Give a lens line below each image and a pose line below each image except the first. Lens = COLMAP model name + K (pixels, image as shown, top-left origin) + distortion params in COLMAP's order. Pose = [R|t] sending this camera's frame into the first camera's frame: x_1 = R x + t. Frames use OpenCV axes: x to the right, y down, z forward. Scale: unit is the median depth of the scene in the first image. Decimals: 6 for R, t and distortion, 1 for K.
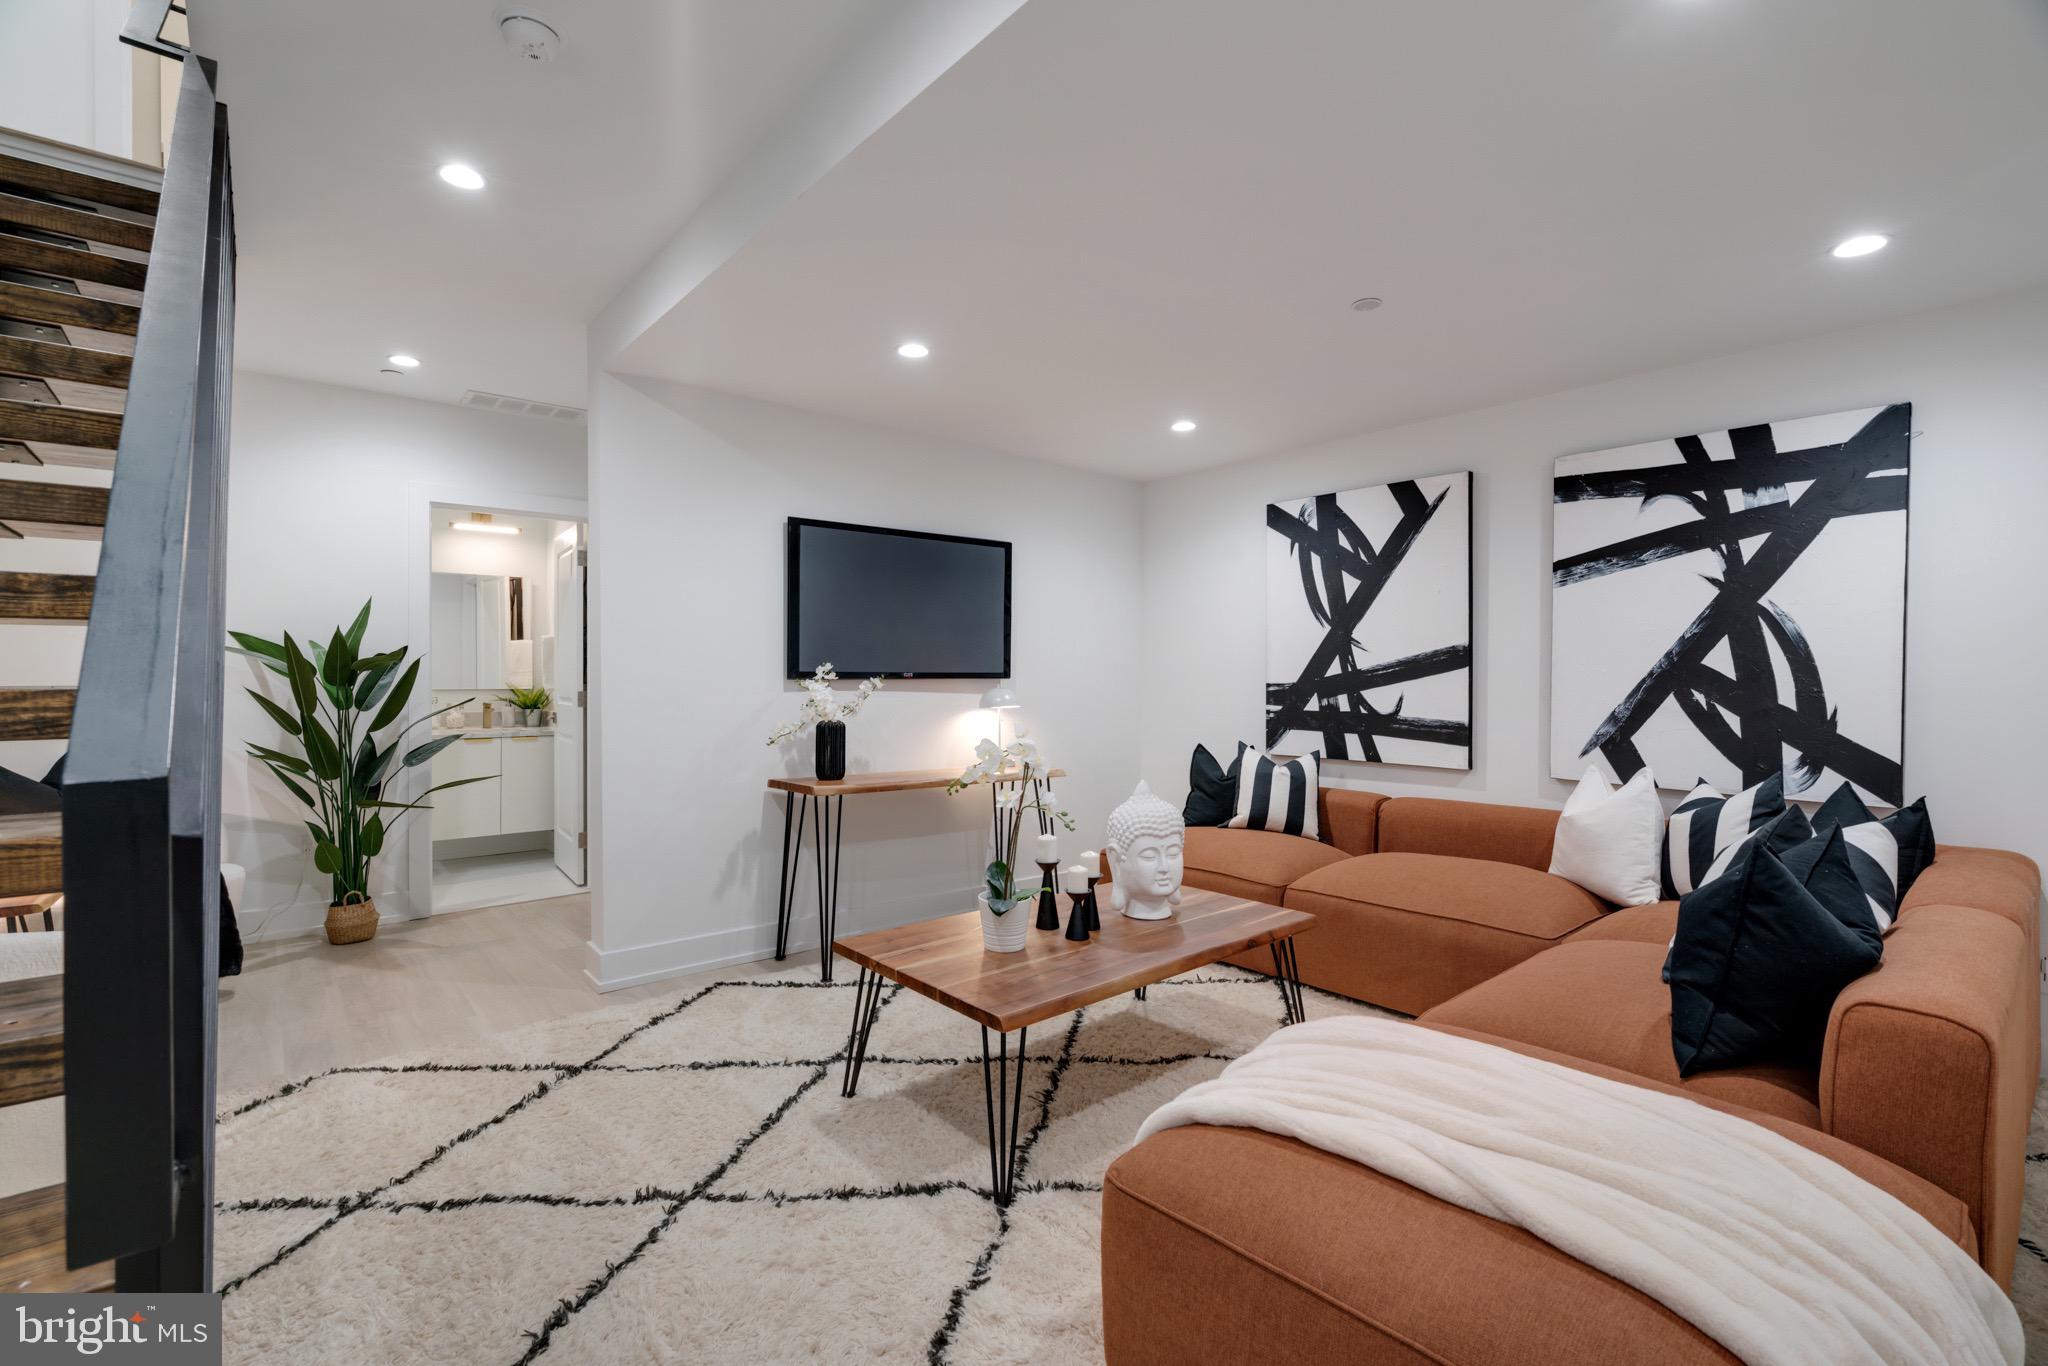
lens RADIAL K [[925.6, 0, 1016.2], [0, 925.6, 682.0], [0, 0, 1]] dist [-0.002616, 0.001622]
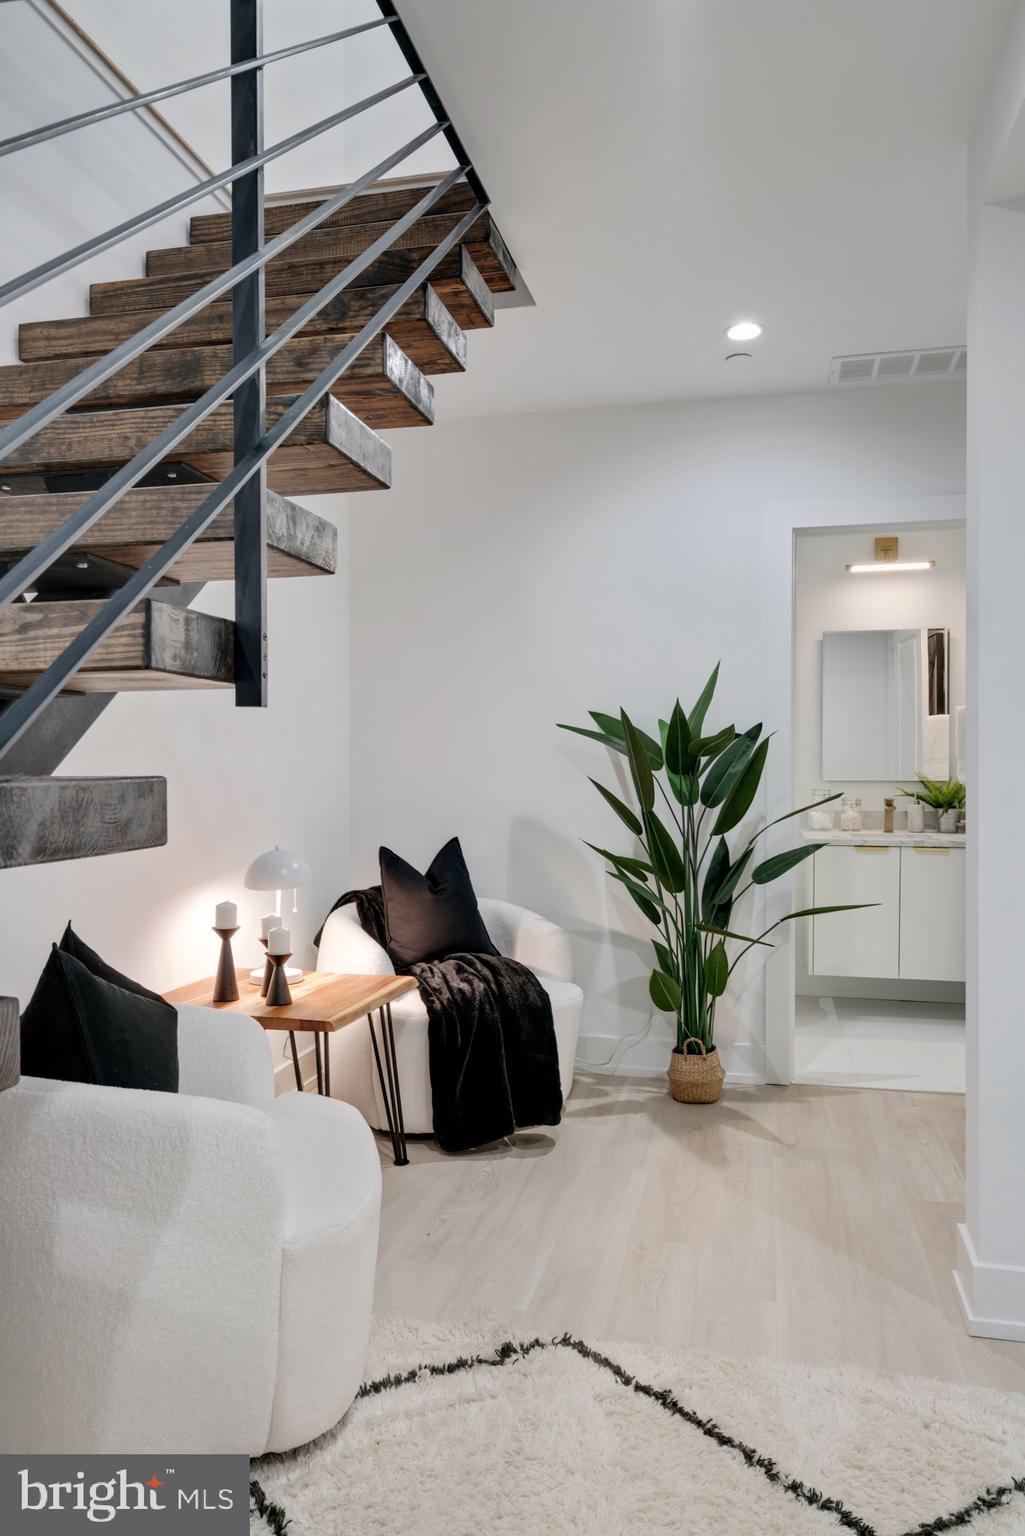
lens RADIAL K [[1063.8, 0, 518.9], [0, 1063.8, 777.8], [0, 0, 1]] dist [-0.001015, 0.000394]
pose [[0.605672, 0.010298, -0.795648, -0.092071], [-0.004621, 0.999945, 0.009425, -0.001451], [0.795701, -0.002032, 0.605686, 0.331794]]
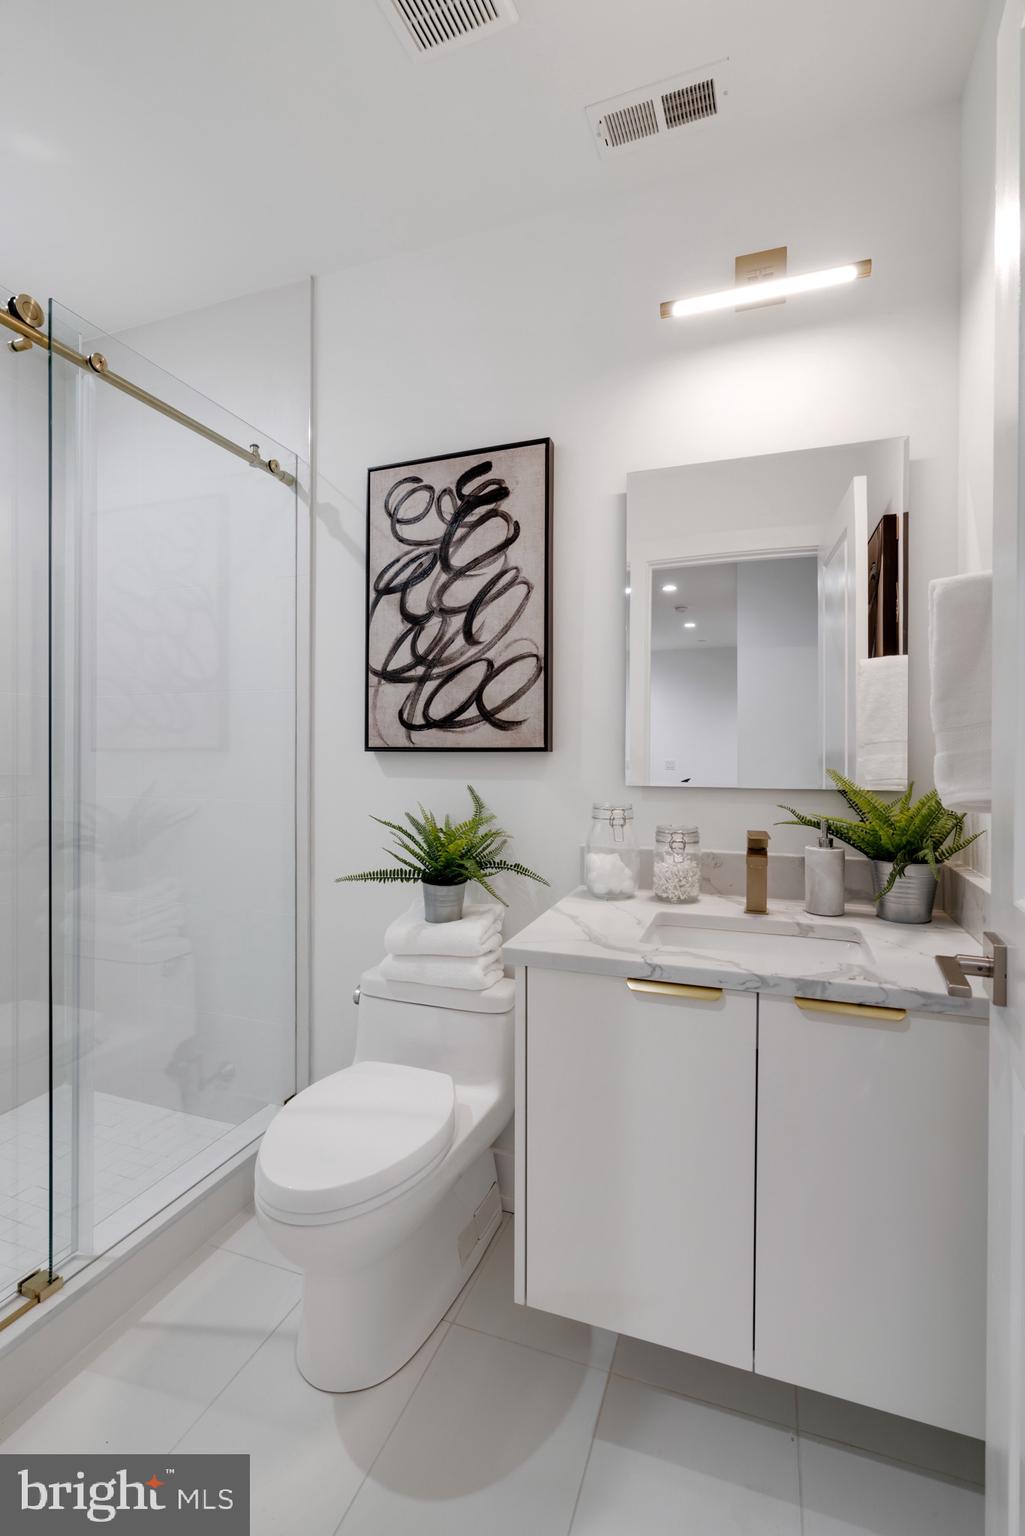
lens RADIAL K [[694.2, 0, 504.0], [0, 694.2, 755.6], [0, 0, 1]] dist [-0.002616, 0.001622]
pose [[0.489153, 0.012672, -0.872106, -0.572414], [-0.001319, 0.999904, 0.013789, -0.009617], [0.872197, -0.005595, 0.489123, 1.137259]]
